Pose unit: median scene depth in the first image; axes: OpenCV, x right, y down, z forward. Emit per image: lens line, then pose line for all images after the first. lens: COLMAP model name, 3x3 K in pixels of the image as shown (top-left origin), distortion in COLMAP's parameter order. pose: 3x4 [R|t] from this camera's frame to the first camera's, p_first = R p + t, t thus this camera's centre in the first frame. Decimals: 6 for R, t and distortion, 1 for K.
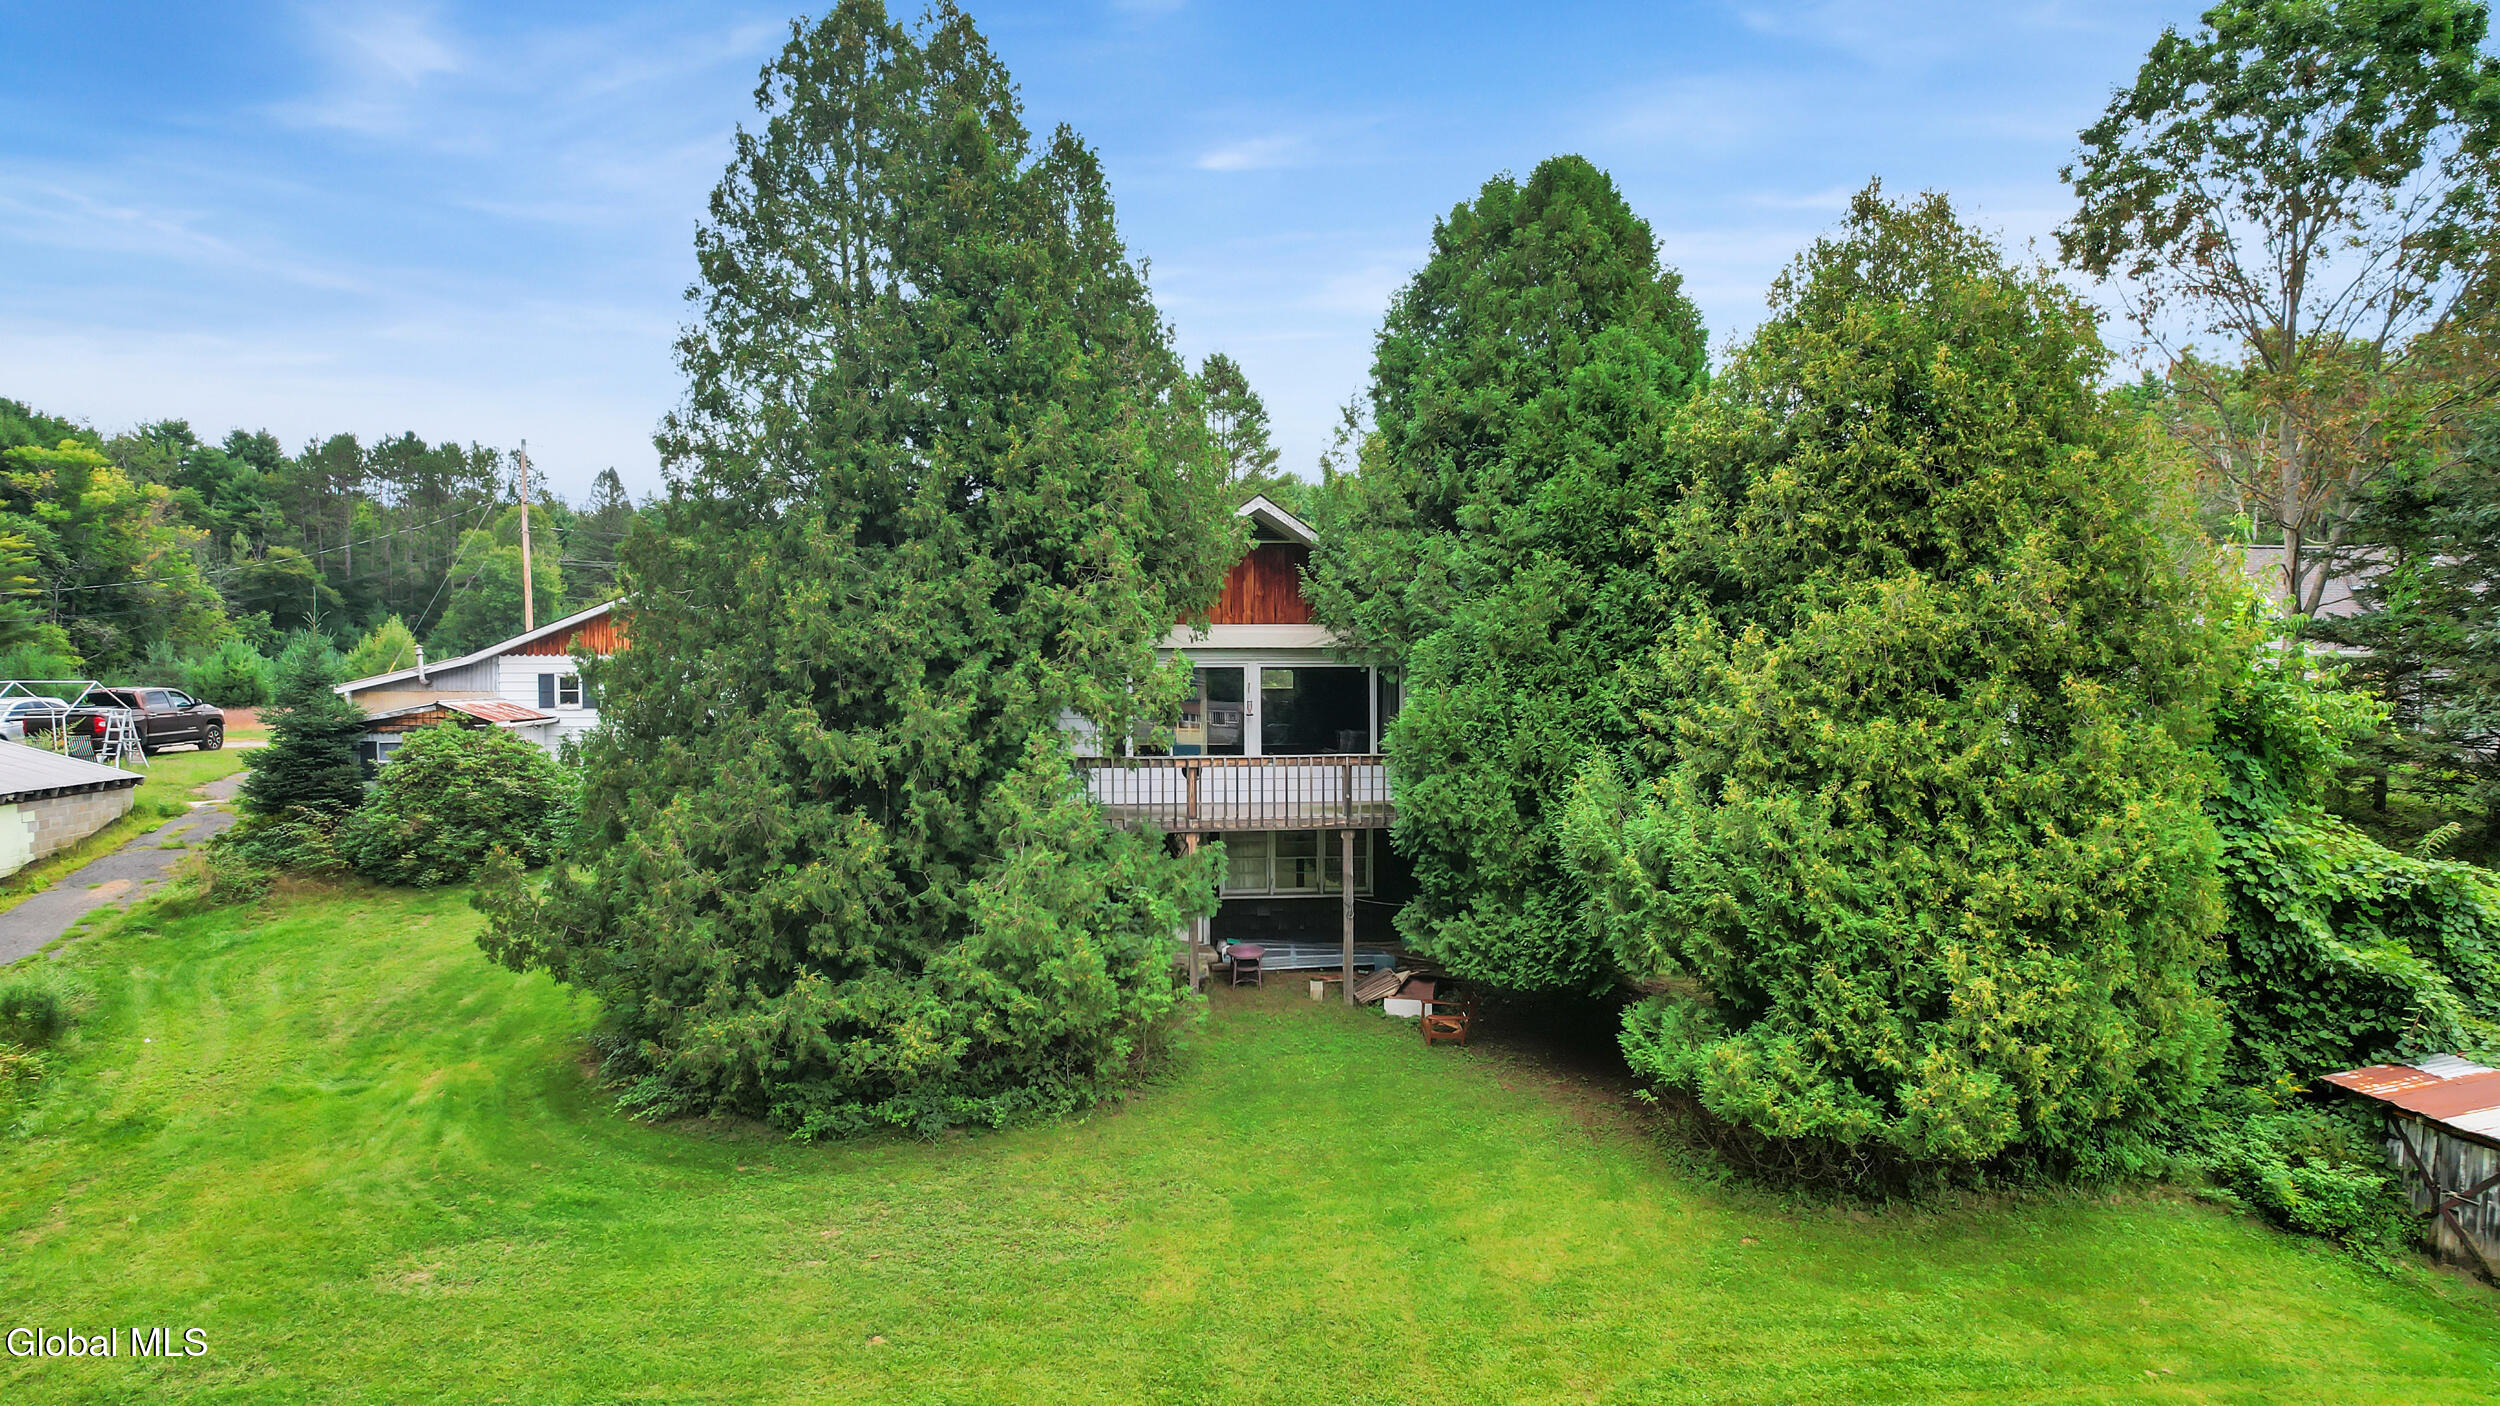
lens RADIAL K [[1616.2, 0, 1239.0], [0, 1616.2, 705.2], [0, 0, 1]] dist [-0.083204, 0.079024]
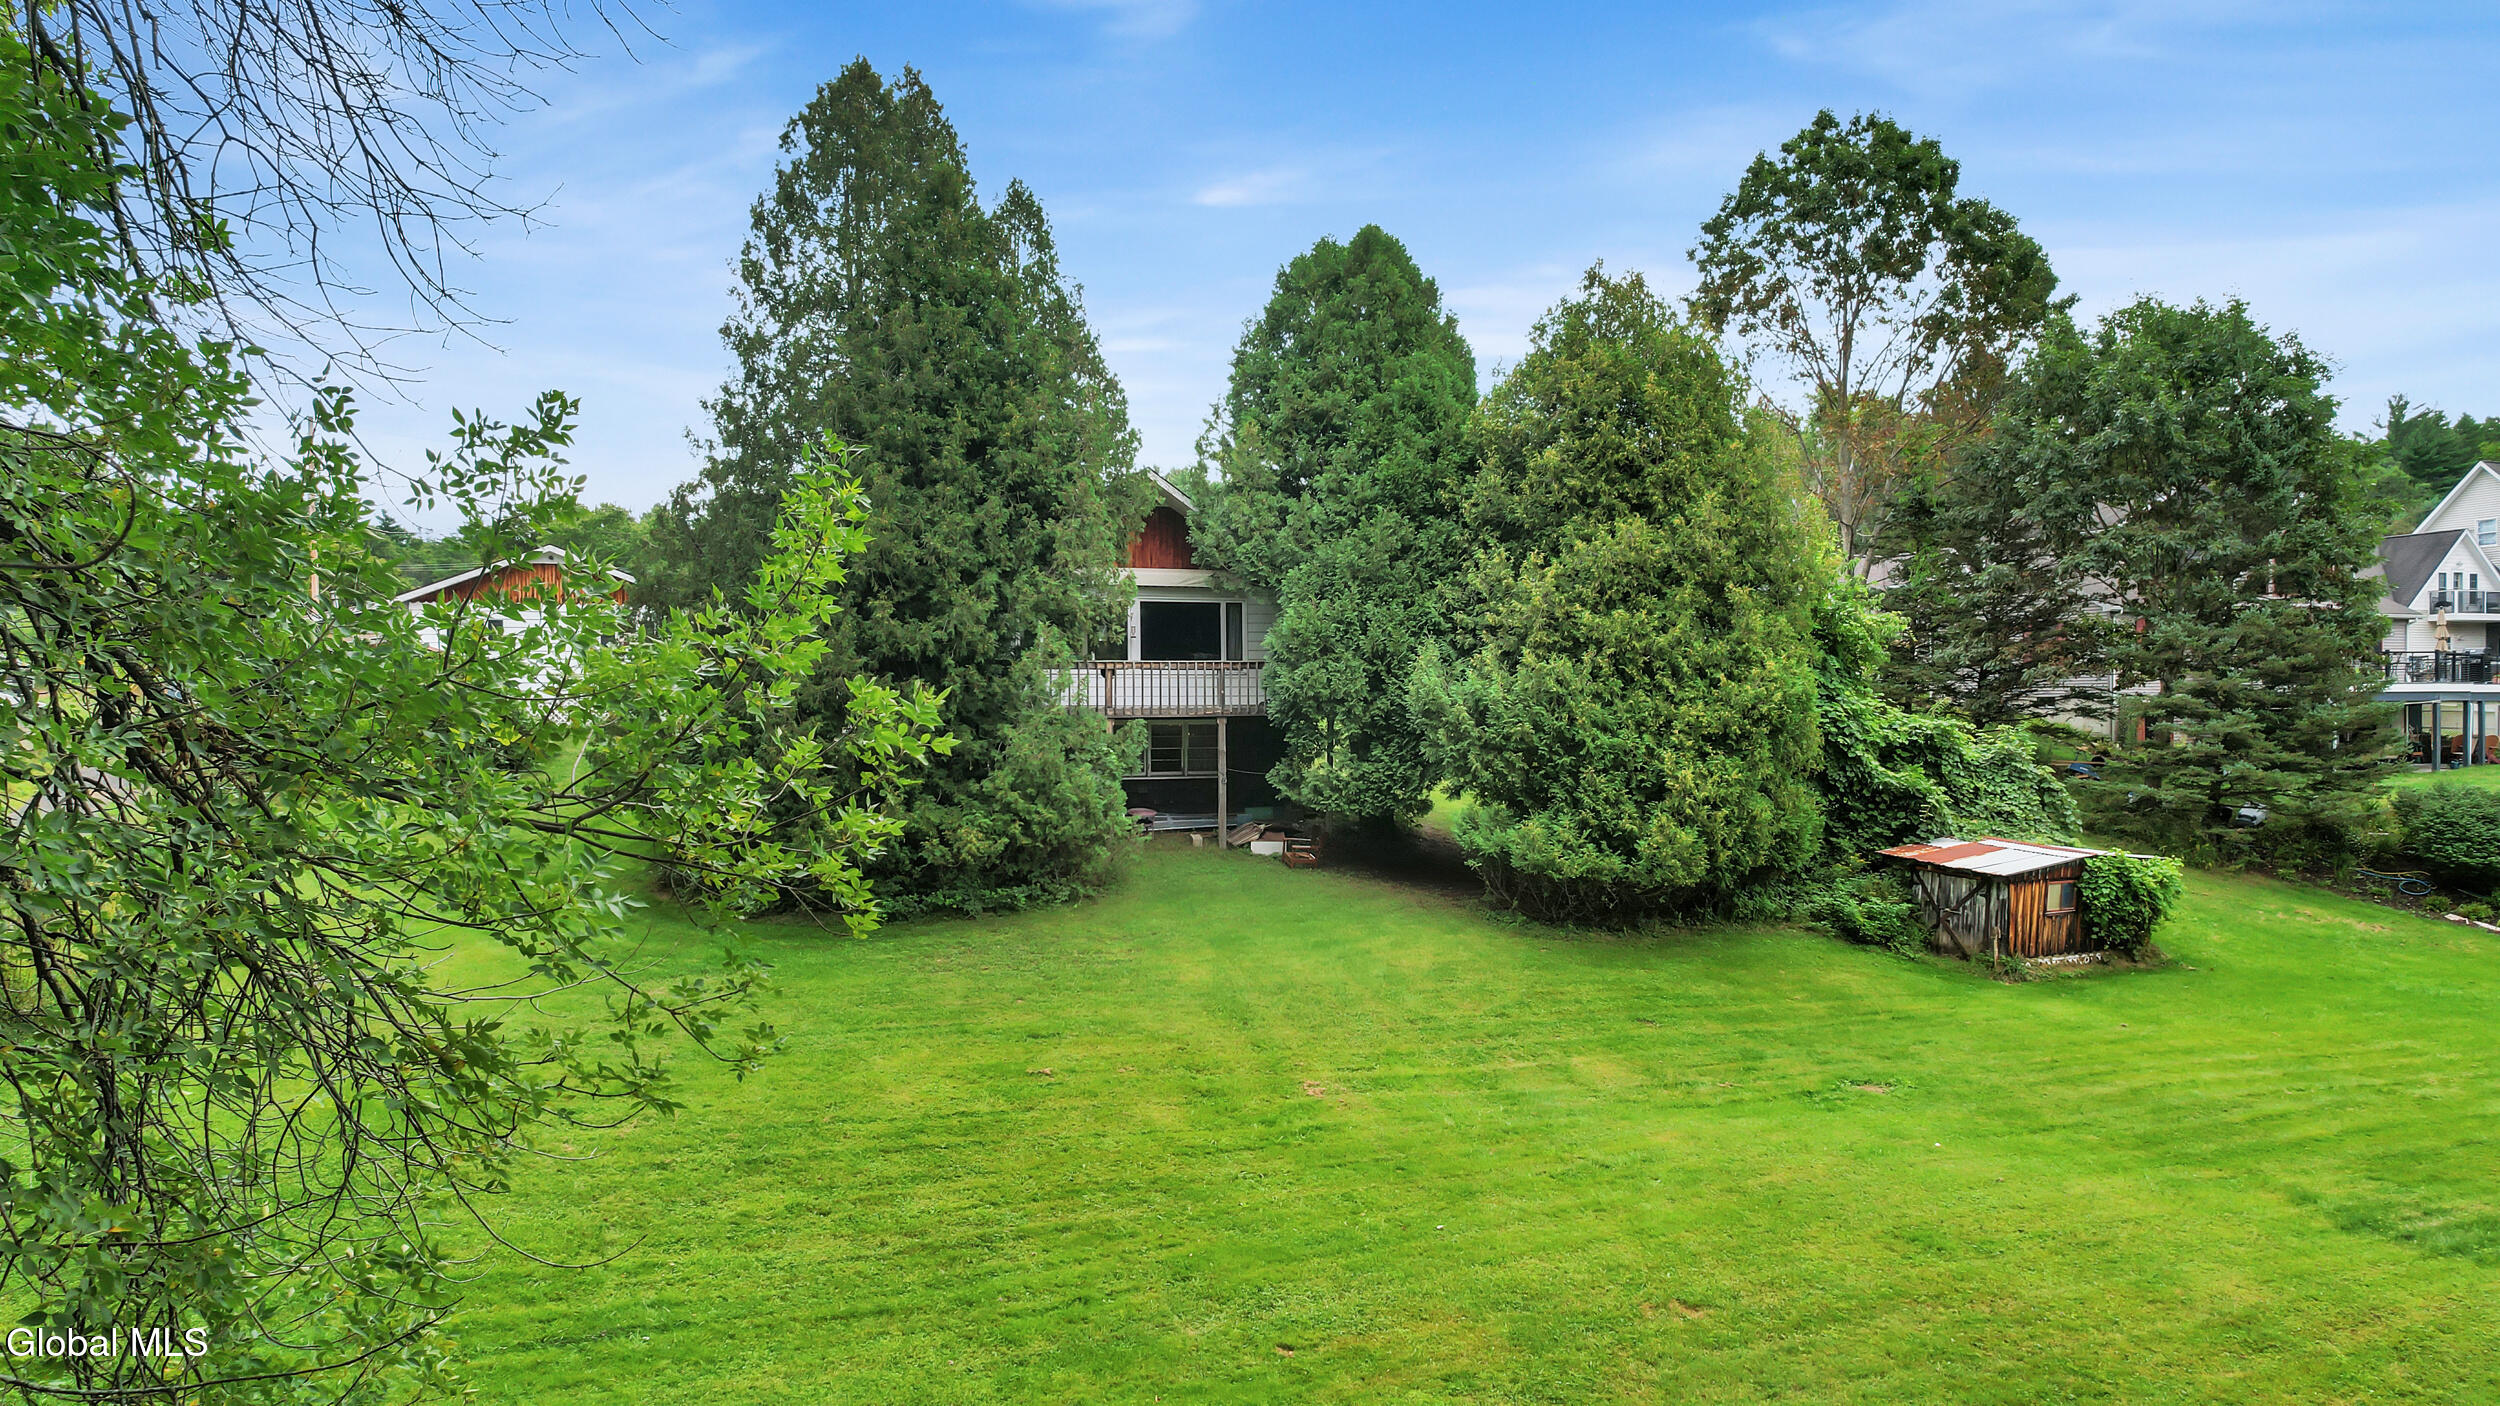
lens RADIAL K [[1620.7, 0, 1250.0], [0, 1620.7, 703.0], [0, 0, 1]] dist [-0.039775, 0.000058]
pose [[0.971900, -0.000855, 0.235393, -0.273756], [0.005422, 0.999809, -0.018755, 0.109559], [-0.235332, 0.019504, 0.971719, -0.379703]]
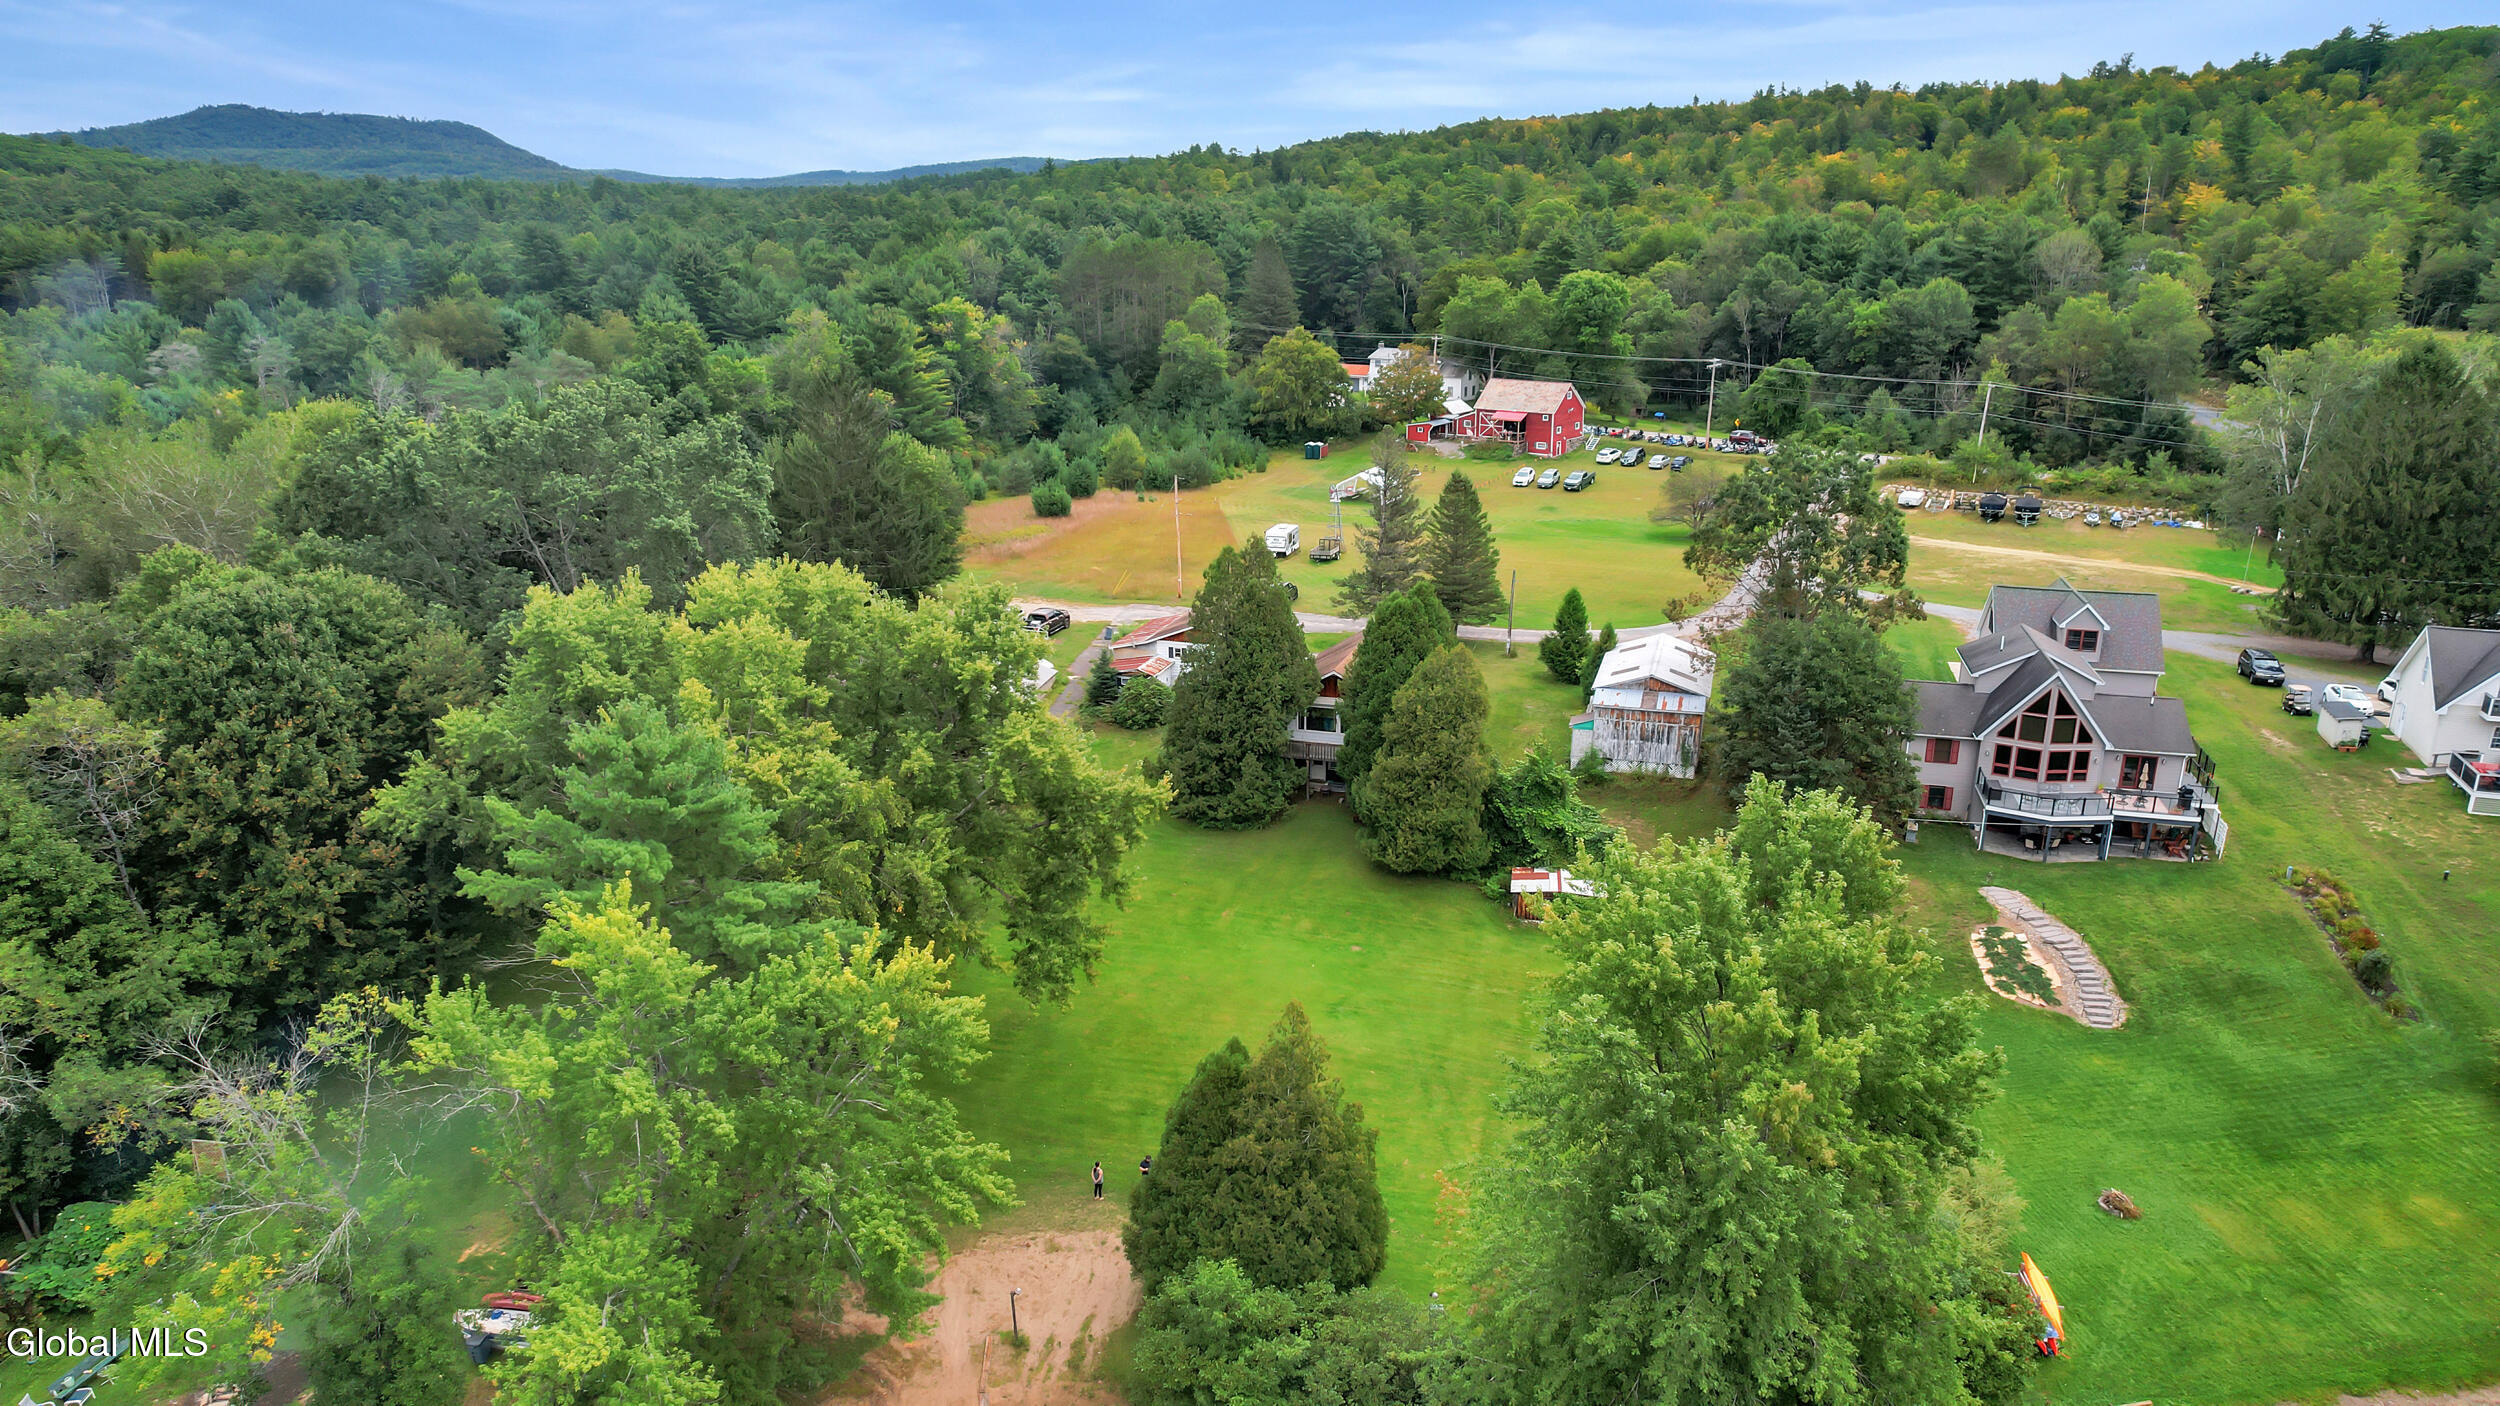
lens RADIAL K [[1620.7, 0, 1250.0], [0, 1620.7, 703.0], [0, 0, 1]] dist [-0.039775, 0.000058]
pose [[0.914448, 0.125466, -0.384763, 1.595257], [-0.007030, 0.955512, 0.294870, -1.440100], [0.404642, -0.266938, 0.874648, -2.933410]]
